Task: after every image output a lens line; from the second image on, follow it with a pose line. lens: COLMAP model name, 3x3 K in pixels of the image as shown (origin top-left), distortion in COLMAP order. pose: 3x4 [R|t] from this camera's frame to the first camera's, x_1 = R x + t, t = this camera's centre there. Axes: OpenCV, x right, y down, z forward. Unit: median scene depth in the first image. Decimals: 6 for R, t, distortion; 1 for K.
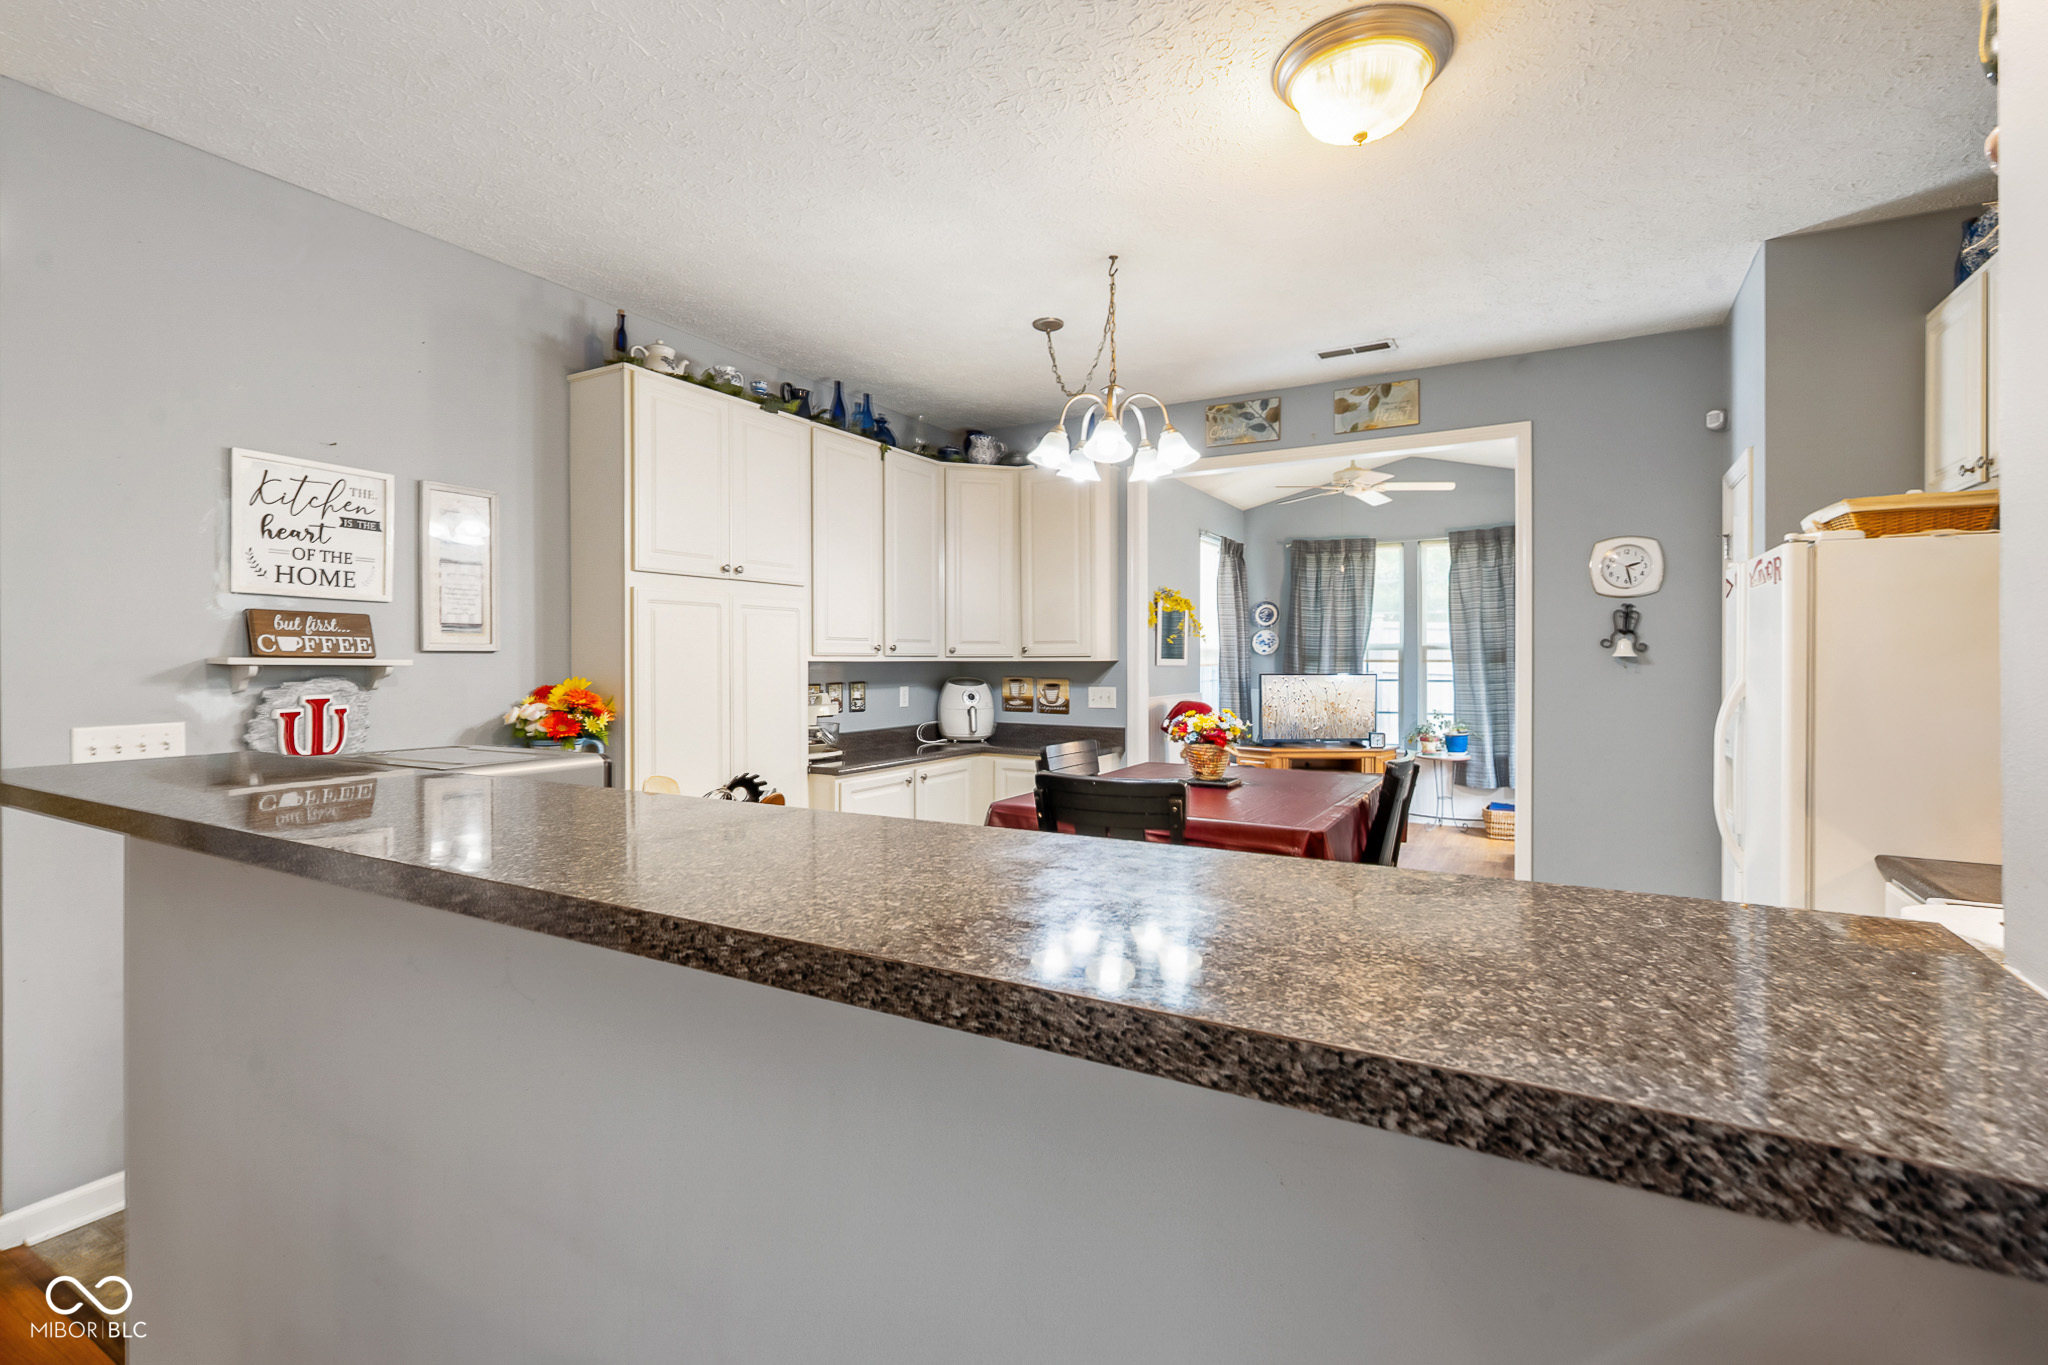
lens RADIAL K [[915.0, 0, 1055.1], [0, 915.0, 657.6], [0, 0, 1]] dist [-0.008636, 0.002403]
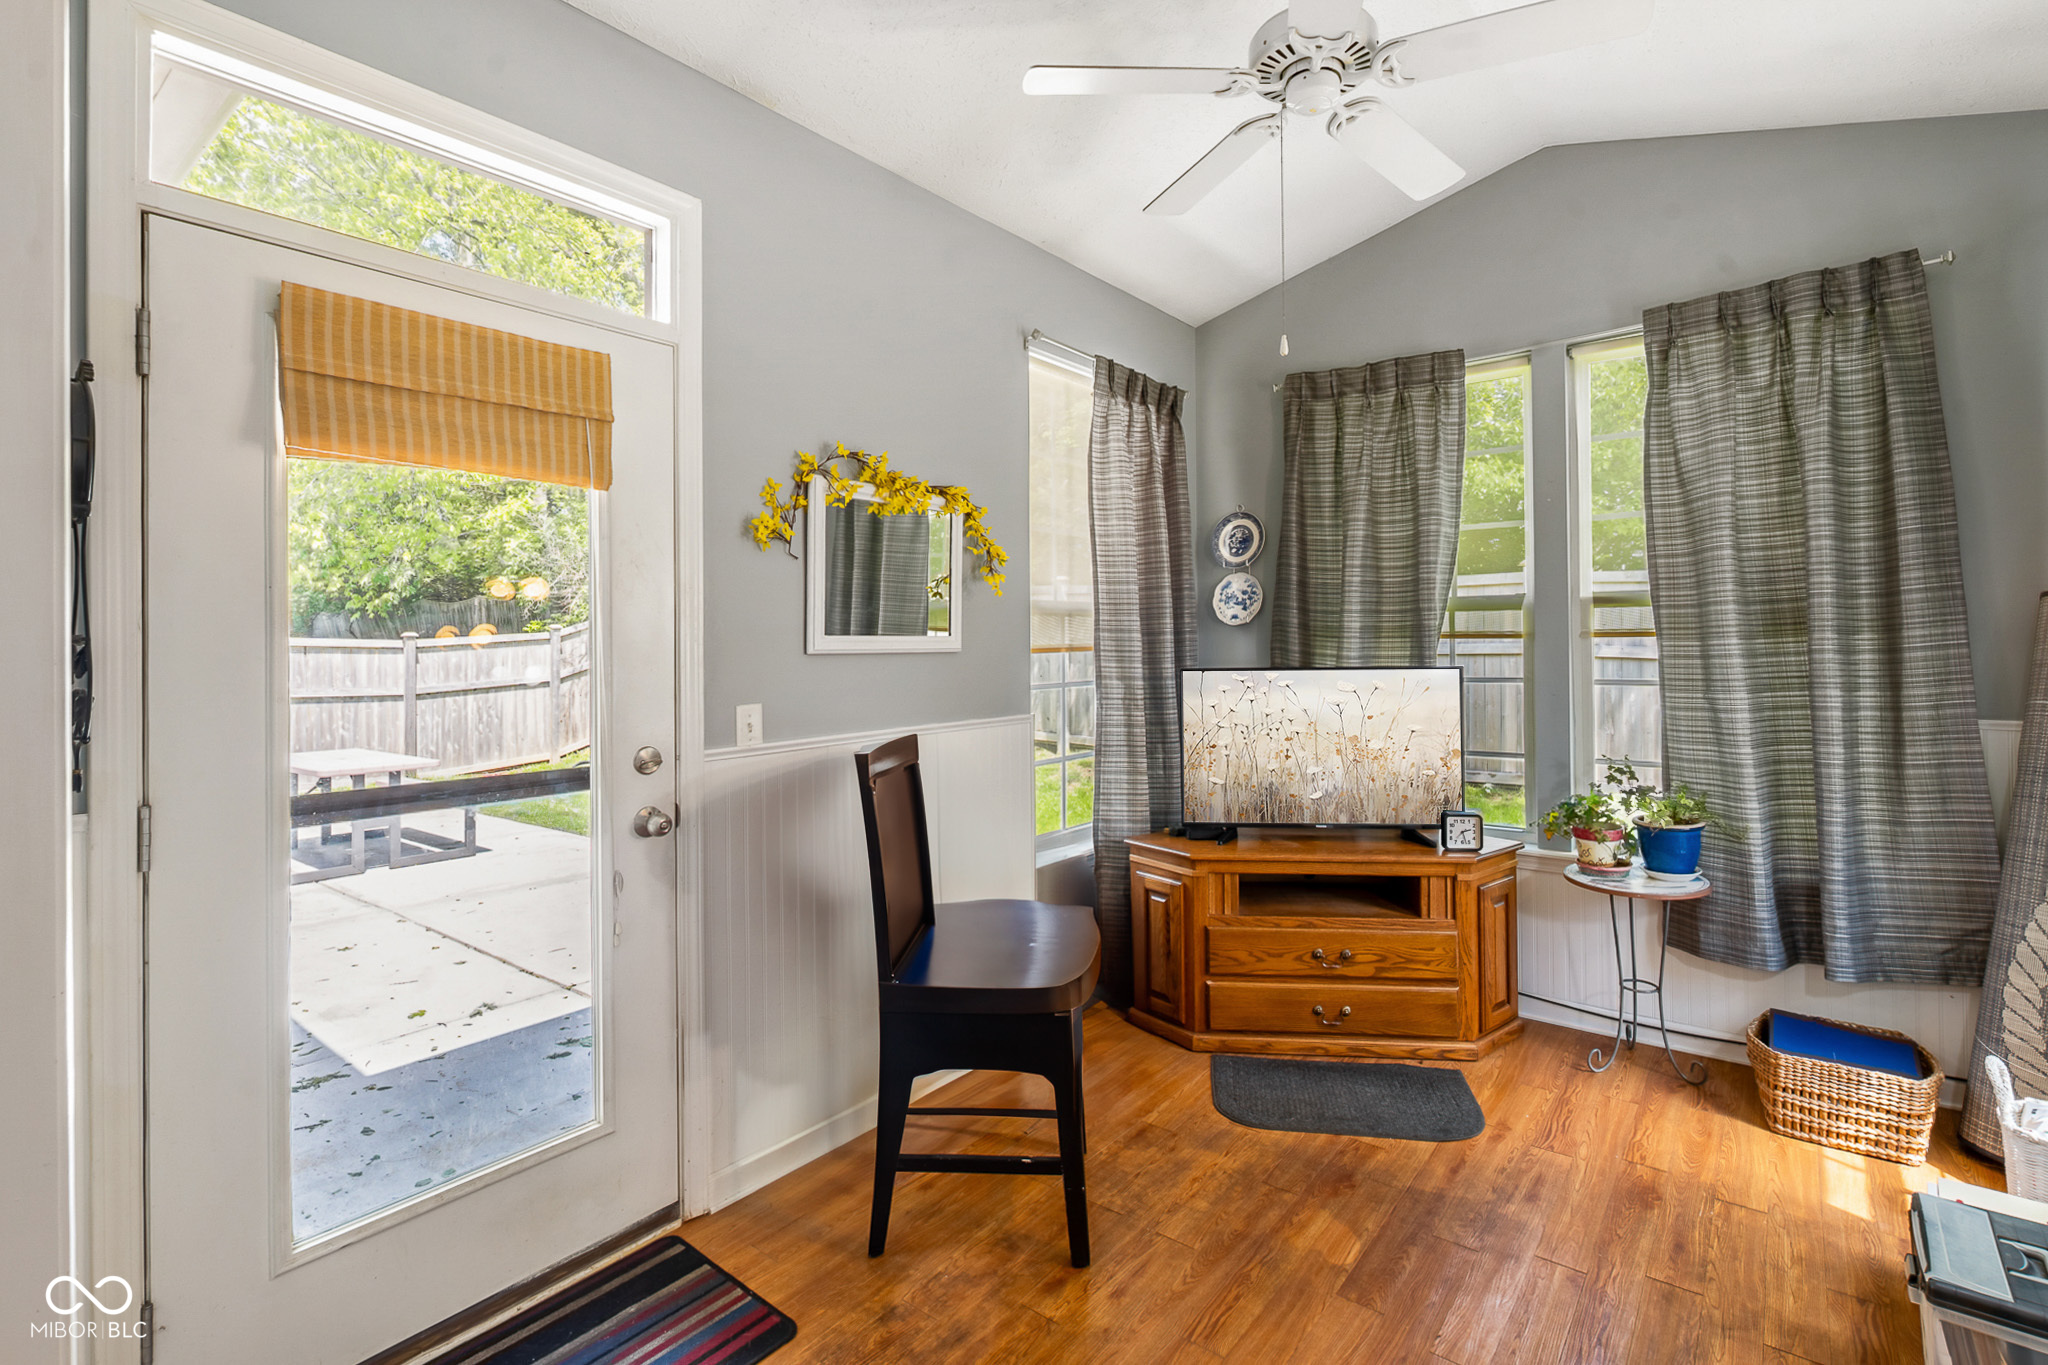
lens RADIAL K [[915.0, 0, 1123.4], [0, 915.0, 631.2], [0, 0, 1]] dist [-0.008636, 0.002403]
pose [[0.991848, -0.012398, -0.126824, 0.254002], [0.011628, 0.999909, -0.006814, 0.002919], [0.126897, 0.005284, 0.991902, 0.574973]]
